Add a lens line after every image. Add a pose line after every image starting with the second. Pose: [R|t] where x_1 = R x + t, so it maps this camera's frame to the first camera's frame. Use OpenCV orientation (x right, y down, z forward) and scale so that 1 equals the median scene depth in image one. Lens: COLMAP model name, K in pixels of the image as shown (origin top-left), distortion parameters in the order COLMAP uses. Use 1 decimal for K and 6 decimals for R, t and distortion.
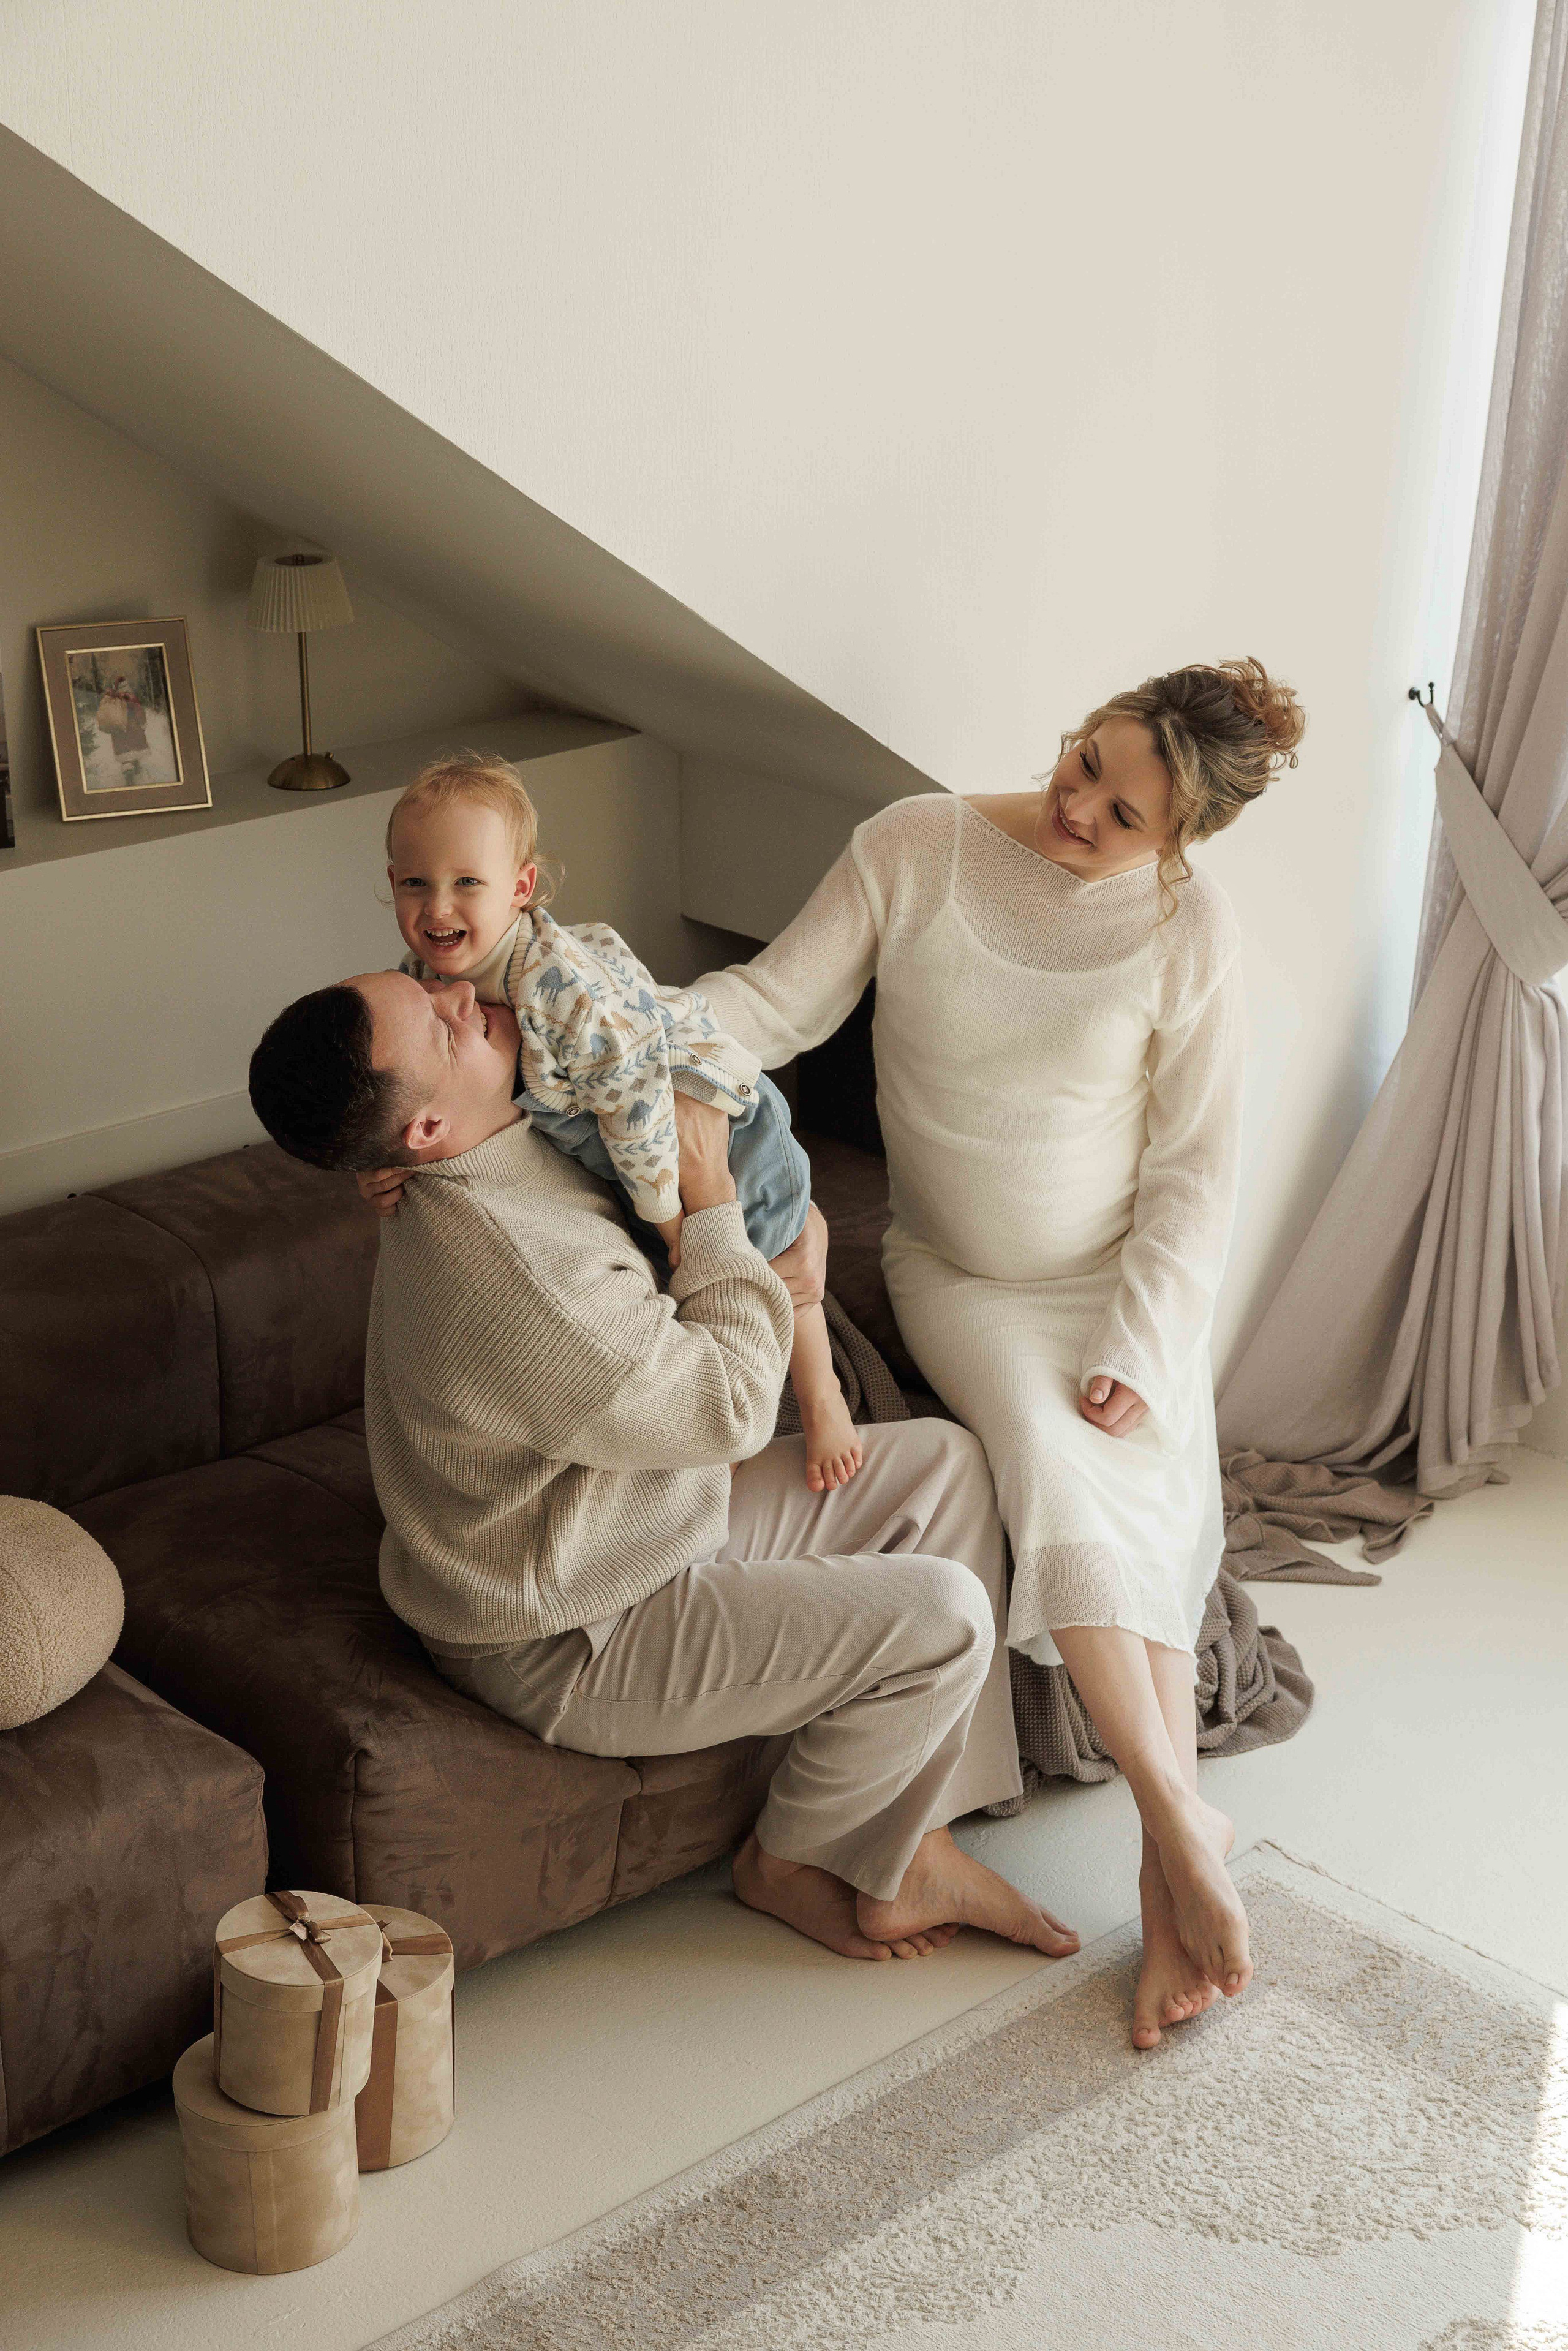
lens RADIAL K [[4000.7, 0, 784.0], [0, 4000.7, 1175.5], [0, 0, 1]] dist [0.044217, 0.040197]
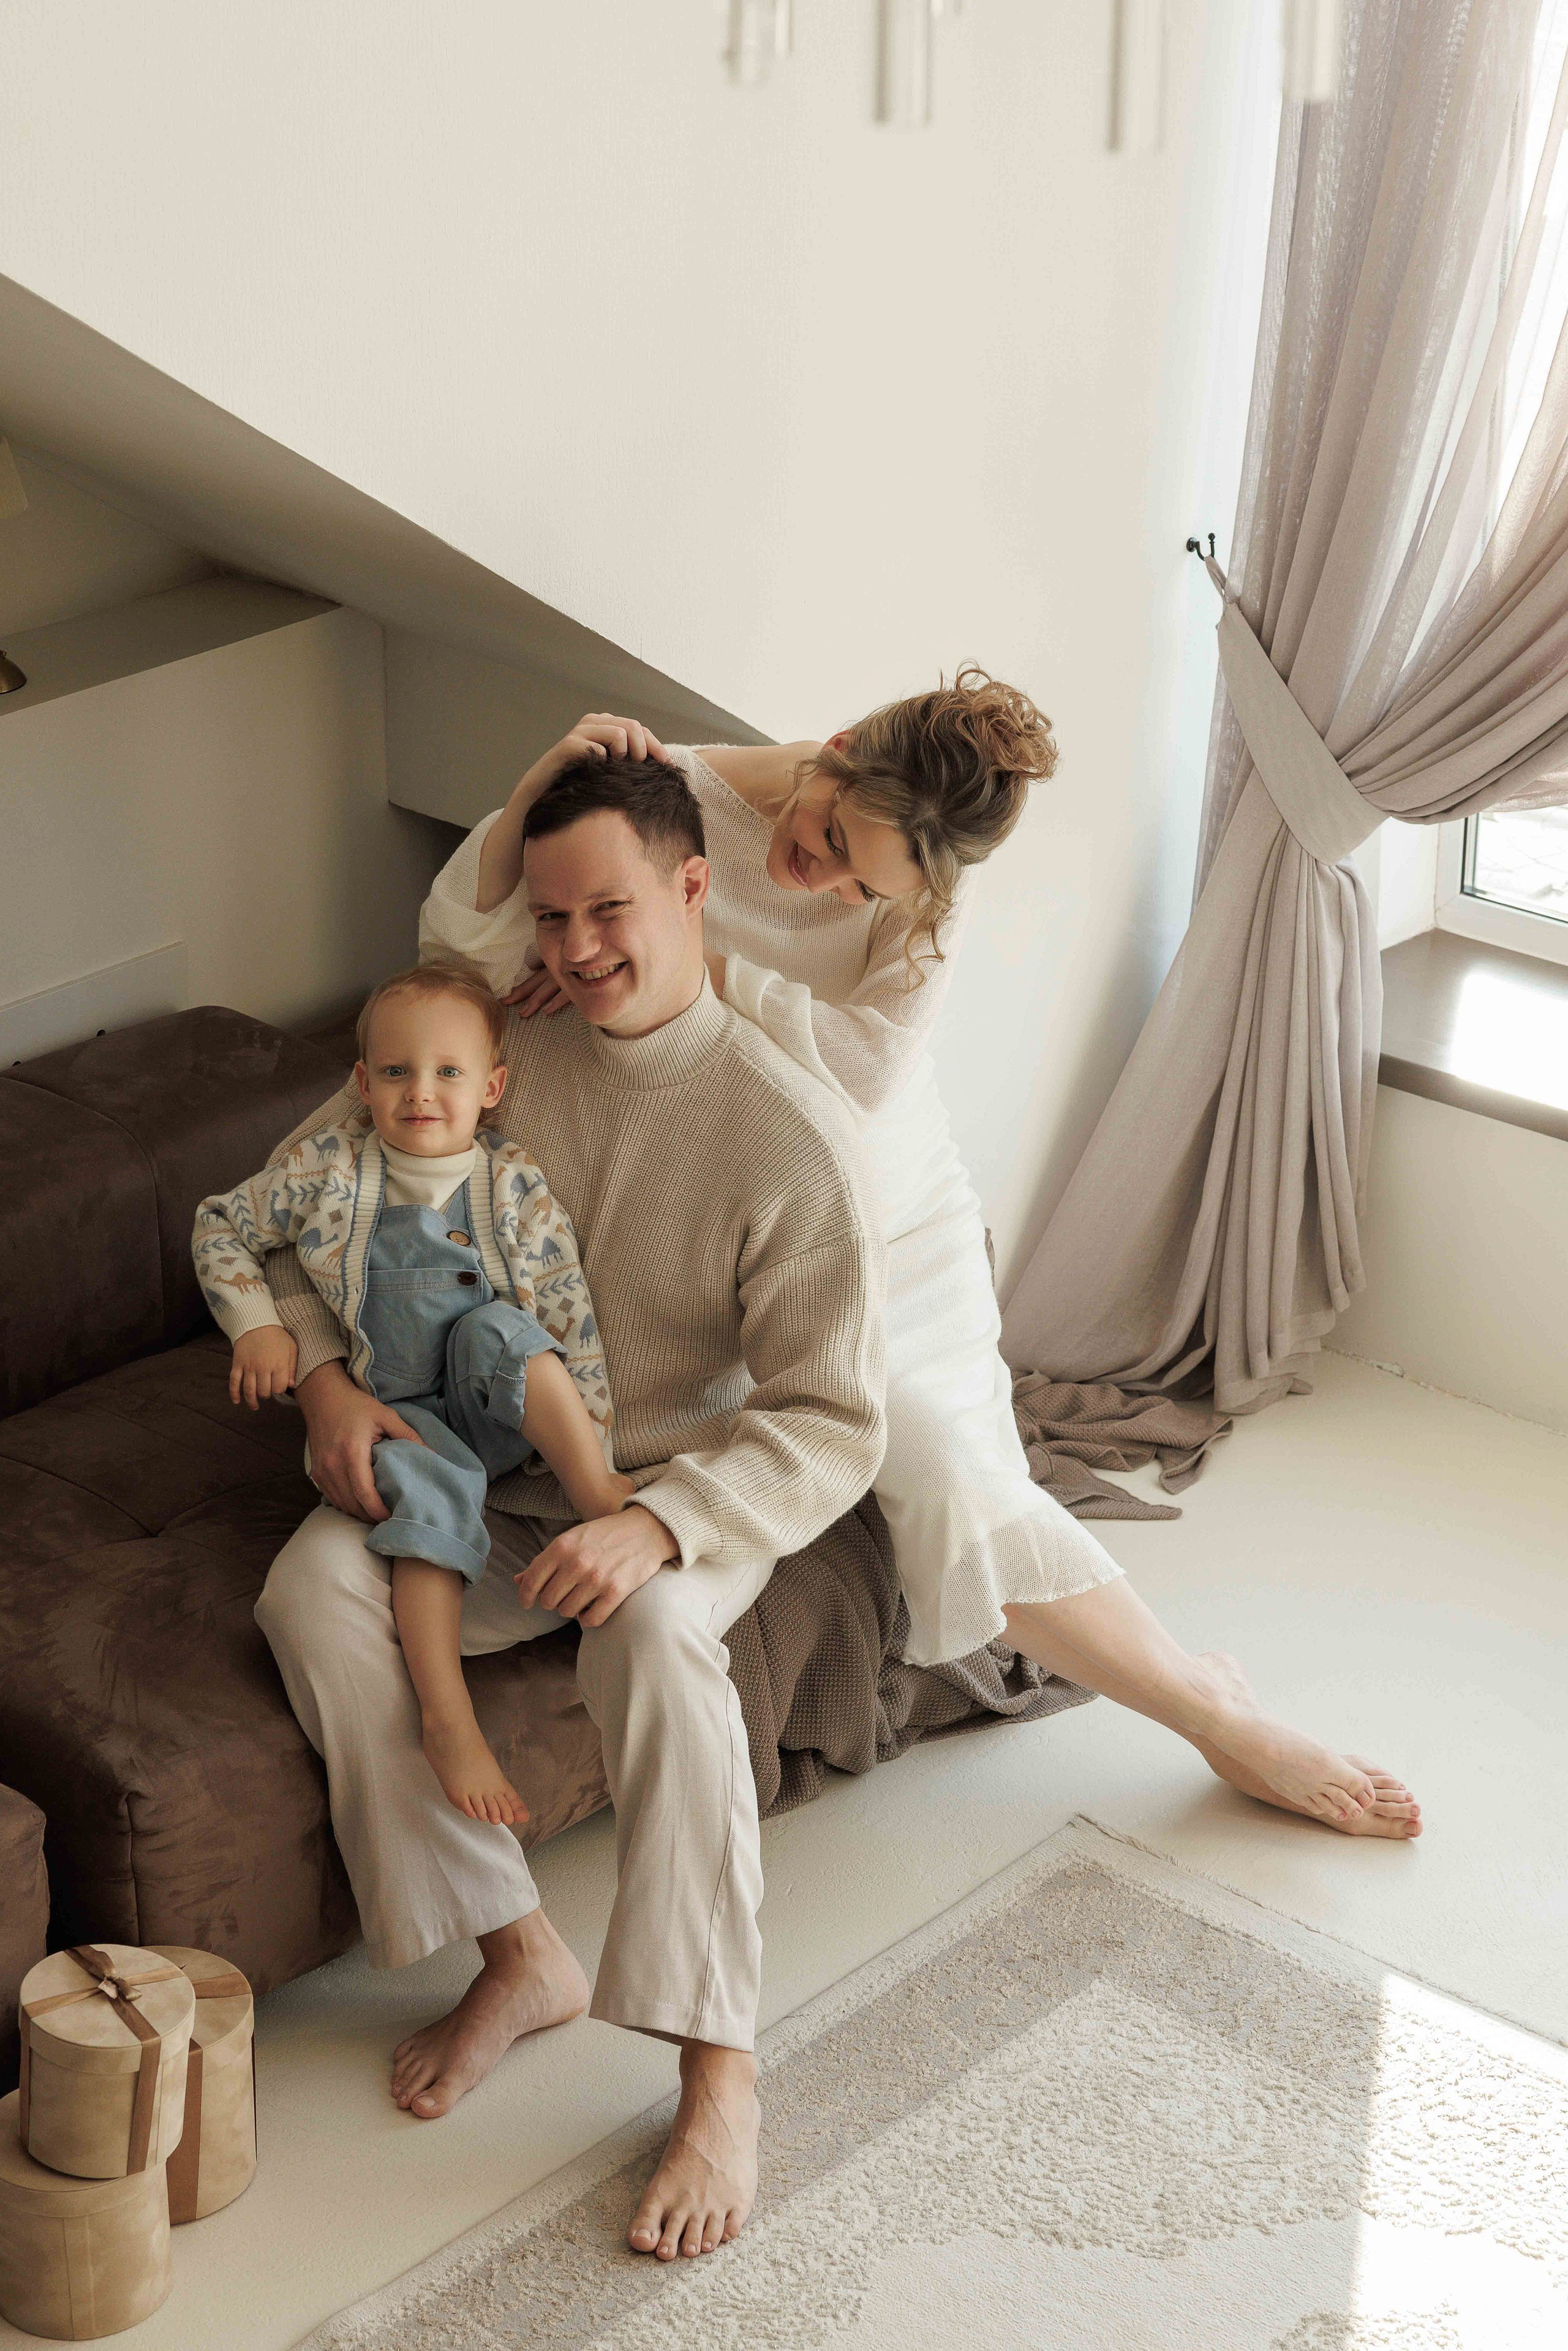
lens RADIAL K [[5159.4, 0, 784.0], [0, 5159.4, 1175.5], [0, 0, 1]] dist [0.038810, 0.021983]
pose [[0.994941, -0.037327, 0.093271, -0.063117], [0.030262, 0.996645, 0.076043, -0.087429], [-0.095797, -0.072836, 0.992733, -0.210677]]
